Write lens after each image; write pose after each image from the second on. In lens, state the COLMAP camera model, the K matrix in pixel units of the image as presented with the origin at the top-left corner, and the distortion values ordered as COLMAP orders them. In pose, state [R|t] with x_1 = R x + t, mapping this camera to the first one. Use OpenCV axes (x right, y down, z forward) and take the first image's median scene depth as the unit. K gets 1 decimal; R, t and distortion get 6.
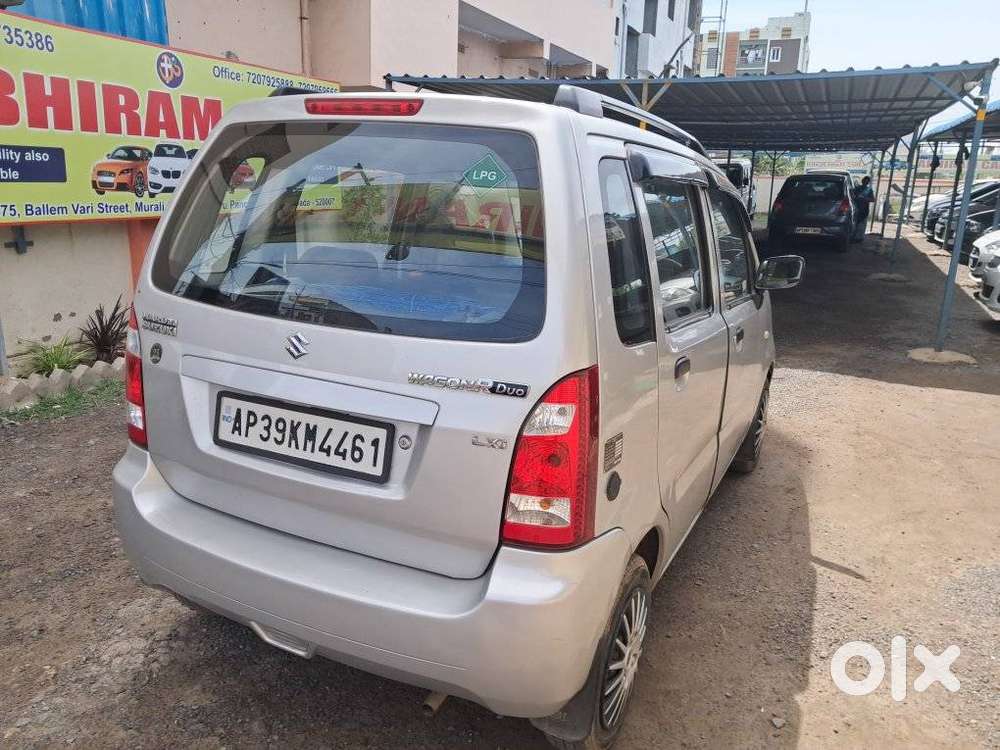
lens RADIAL K [[768.4, 0, 483.1], [0, 768.4, 395.4], [0, 0, 1]] dist [0.006413, -0.000062]
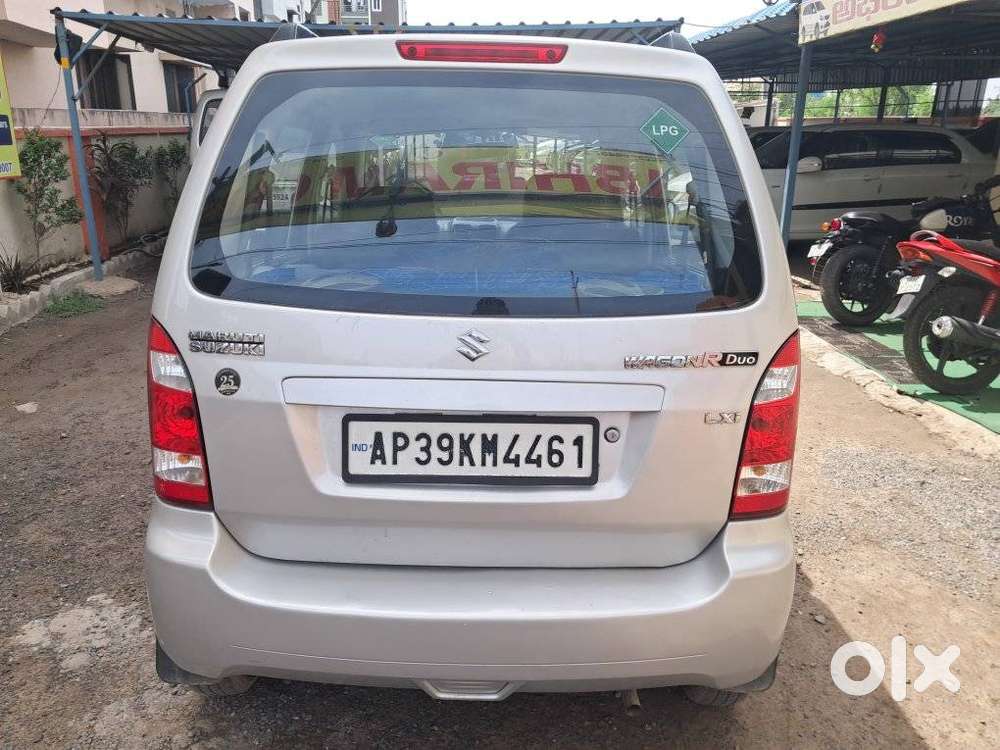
lens RADIAL K [[768.4, 0, 507.2], [0, 768.4, 387.6], [0, 0, 1]] dist [0.006413, -0.000062]
pose [[0.898172, -0.160141, 0.409441, -0.540115], [0.139507, 0.986984, 0.080000, -0.077678], [-0.416923, -0.014734, 0.908822, 0.220751]]
